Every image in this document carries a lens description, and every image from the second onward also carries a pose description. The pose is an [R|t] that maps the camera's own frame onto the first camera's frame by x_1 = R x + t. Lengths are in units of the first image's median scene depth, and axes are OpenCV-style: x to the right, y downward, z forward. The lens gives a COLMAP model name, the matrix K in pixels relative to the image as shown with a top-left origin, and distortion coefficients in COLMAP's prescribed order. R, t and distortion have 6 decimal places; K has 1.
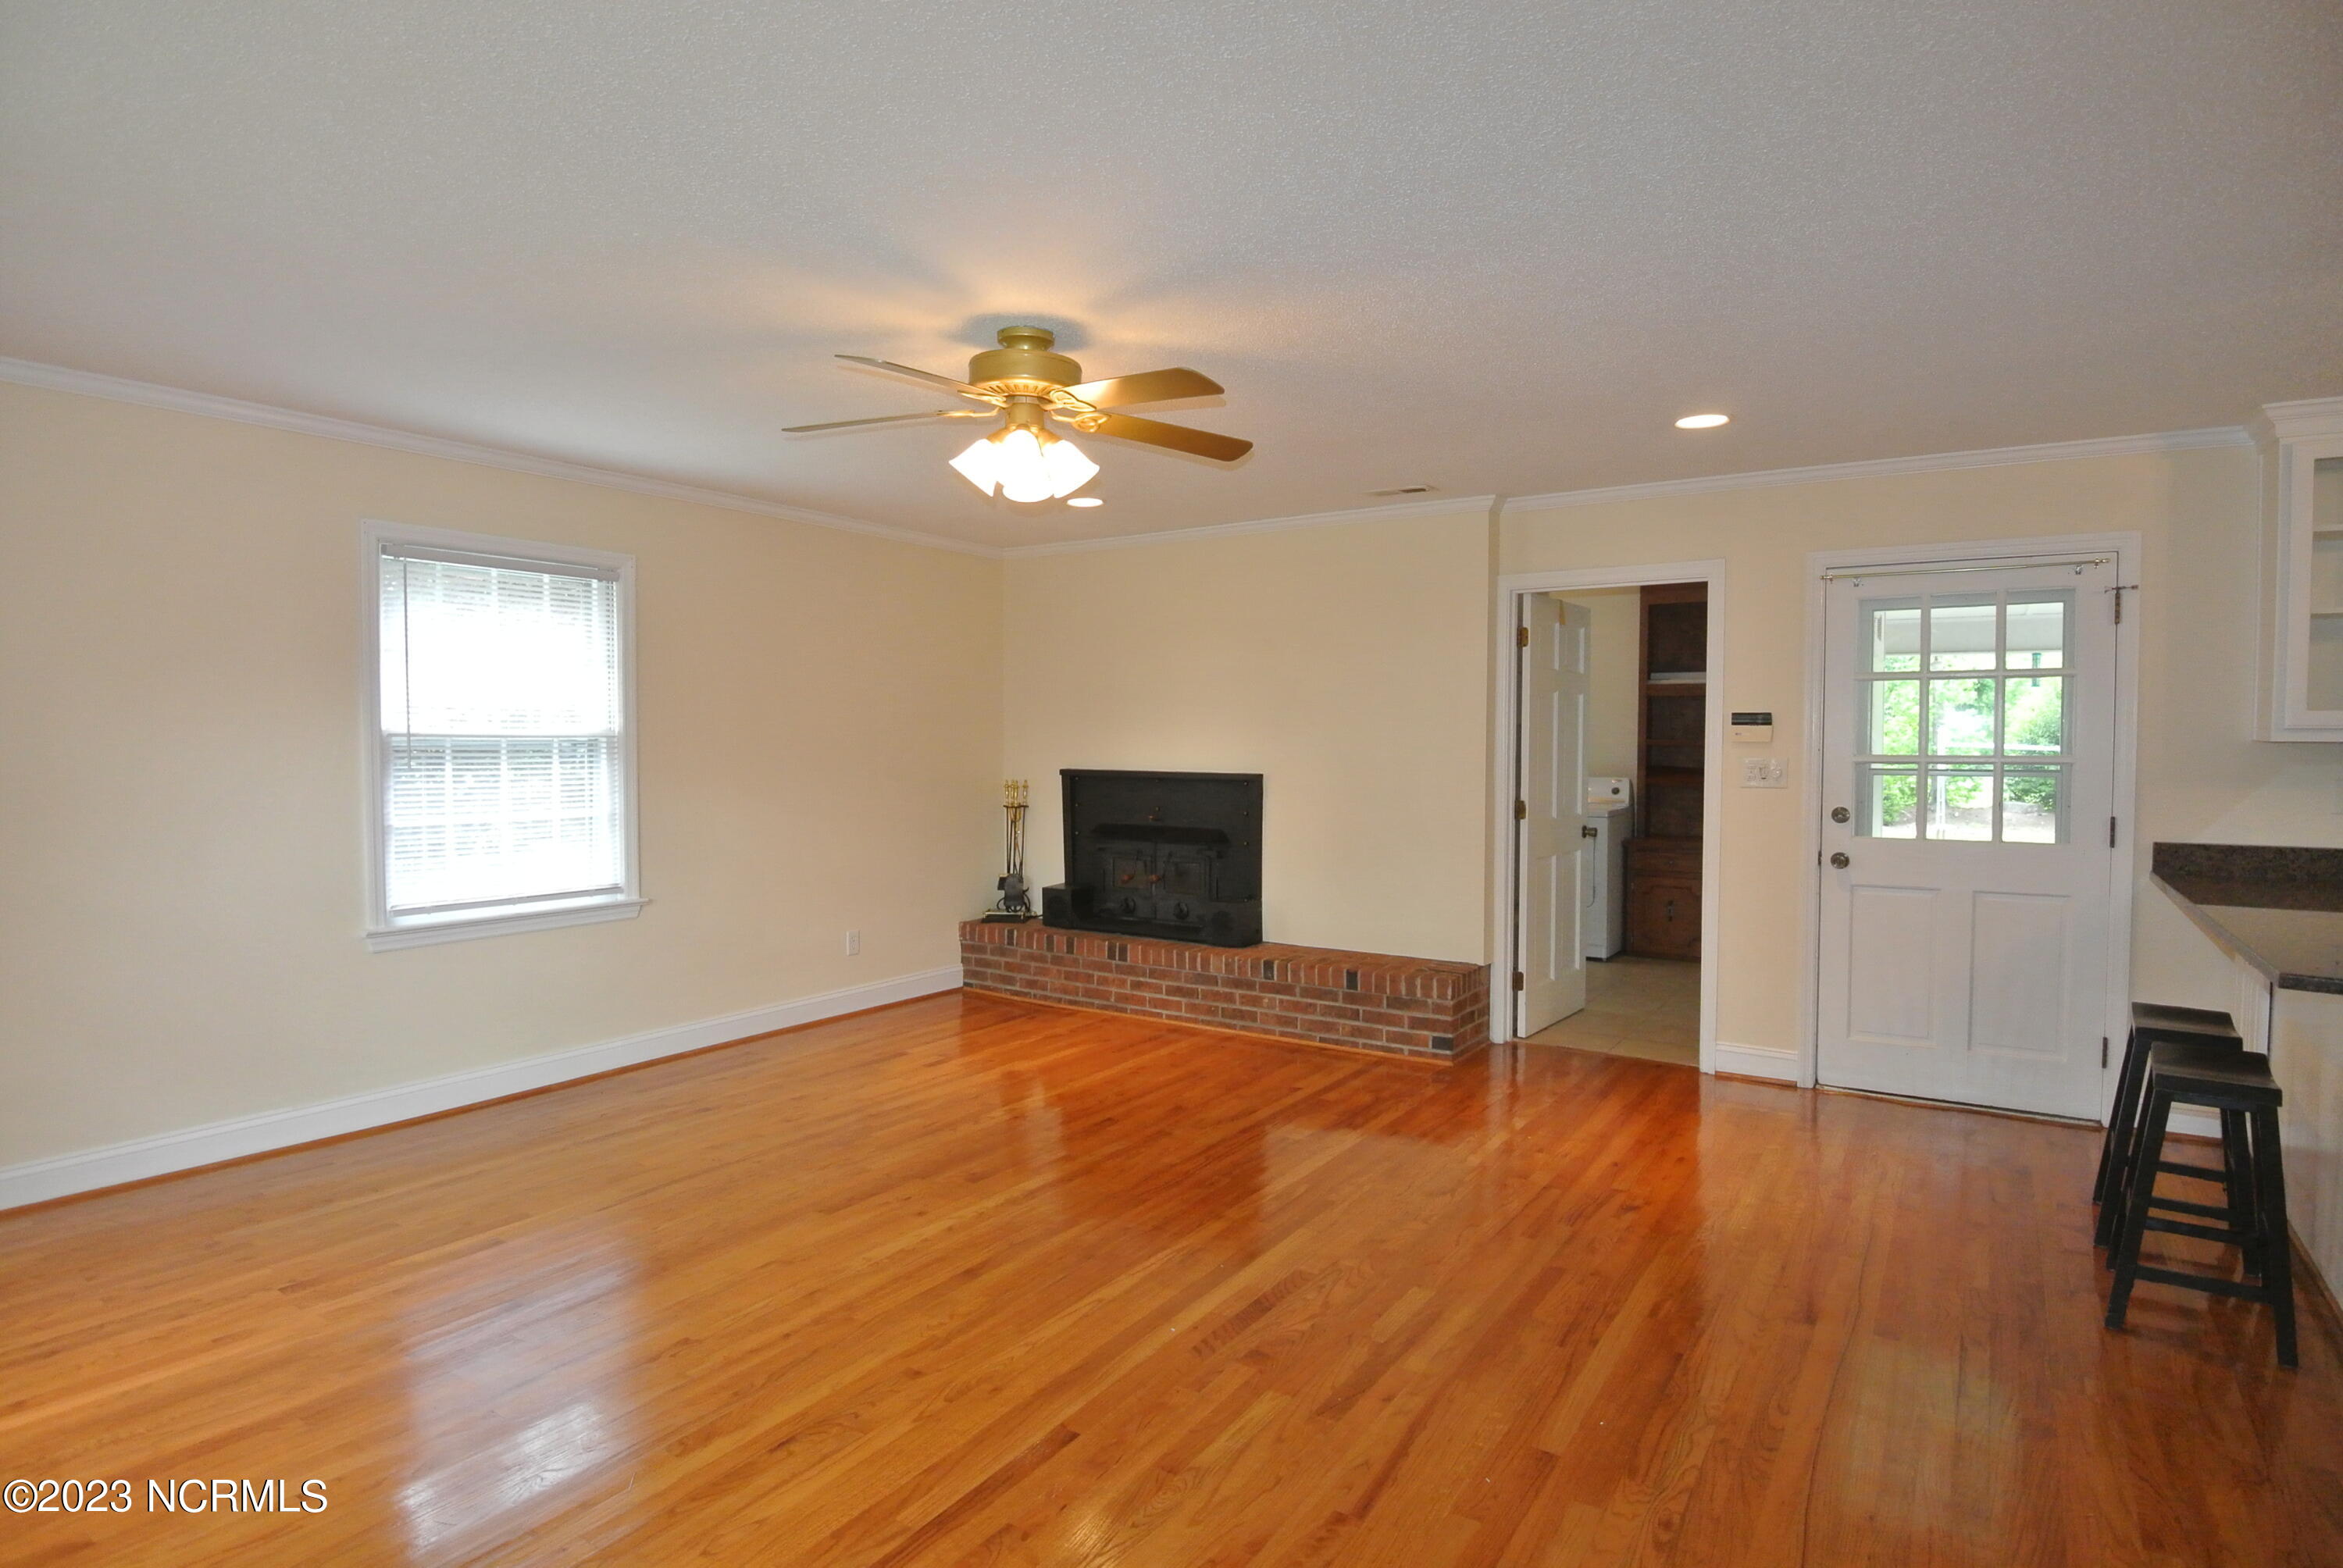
lens RADIAL K [[1230.5, 0, 1152.0], [0, 1230.5, 780.6], [0, 0, 1]] dist [0.002714, -0.029596]
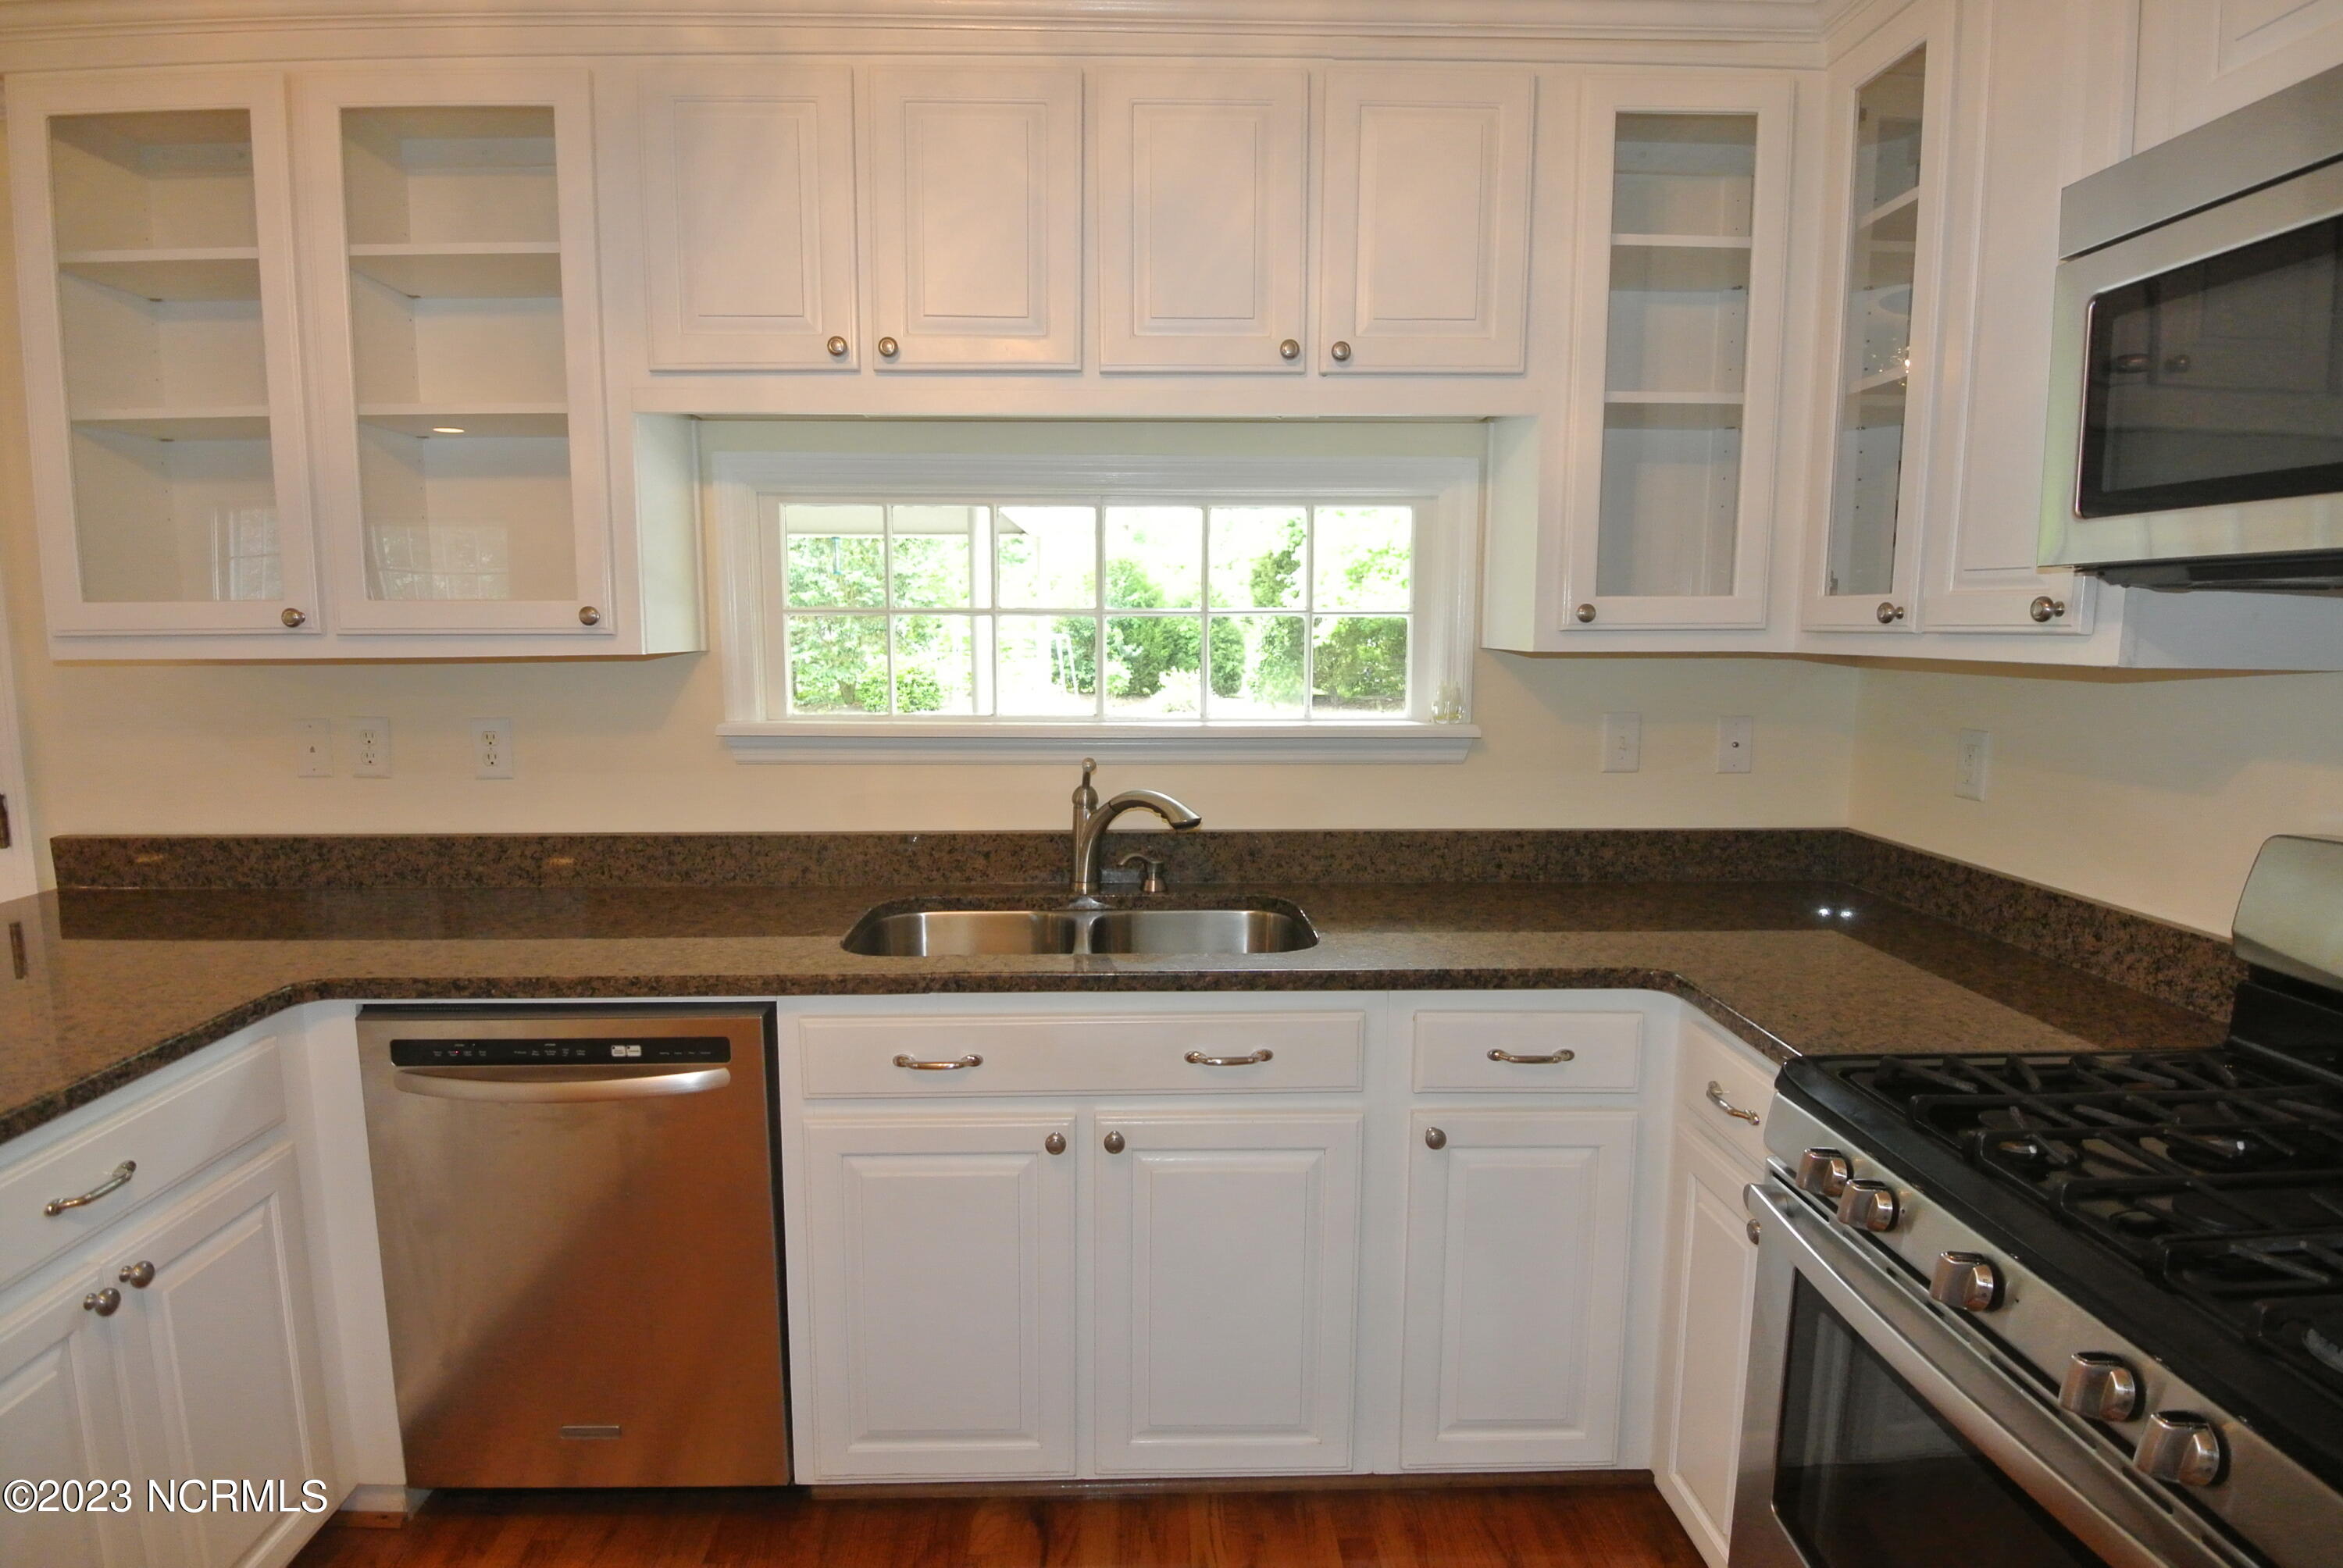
lens RADIAL K [[1230.5, 0, 1152.0], [0, 1230.5, 780.6], [0, 0, 1]] dist [0.002714, -0.029596]
pose [[0.817338, -0.075344, 0.571210, 0.735630], [0.023478, 0.994945, 0.097642, -0.014549], [-0.575679, -0.066396, 0.814975, 0.196385]]
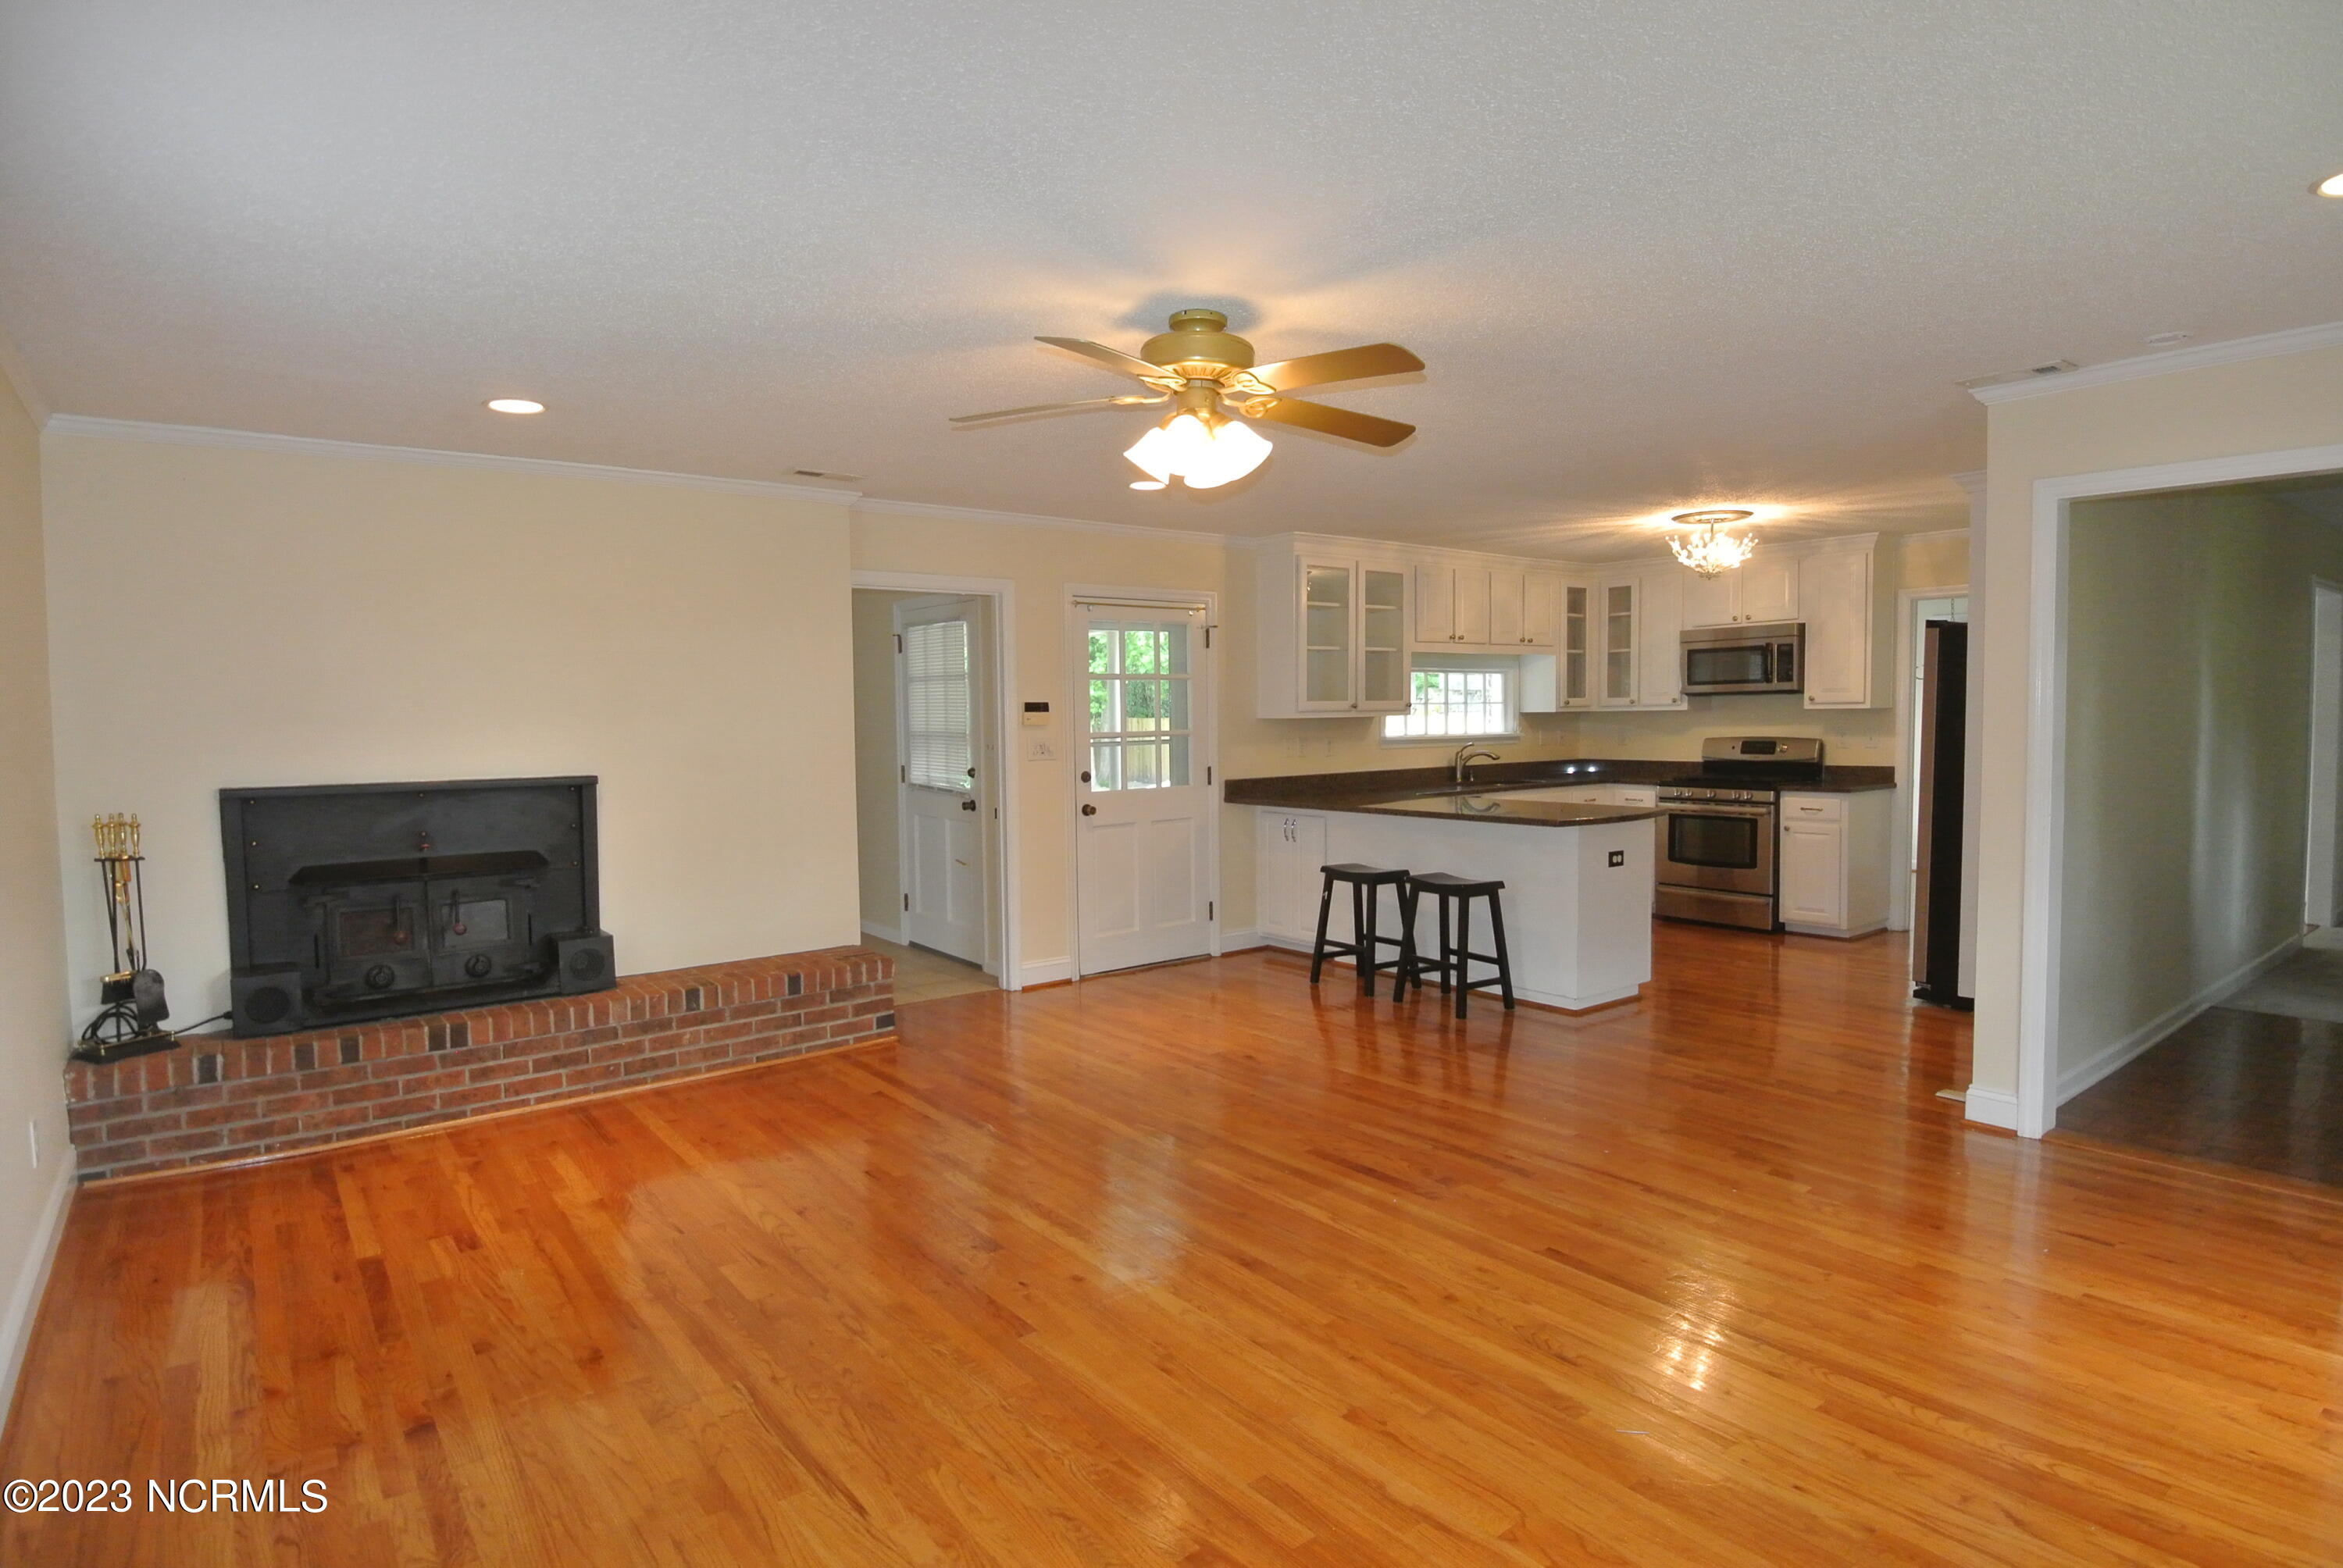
lens RADIAL K [[1230.5, 0, 1152.0], [0, 1230.5, 780.6], [0, 0, 1]] dist [0.002714, -0.029596]
pose [[0.318410, -0.057818, 0.946188, -0.648576], [0.050357, 0.997761, 0.044023, -0.022390], [-0.946615, 0.033630, 0.320608, 0.441039]]
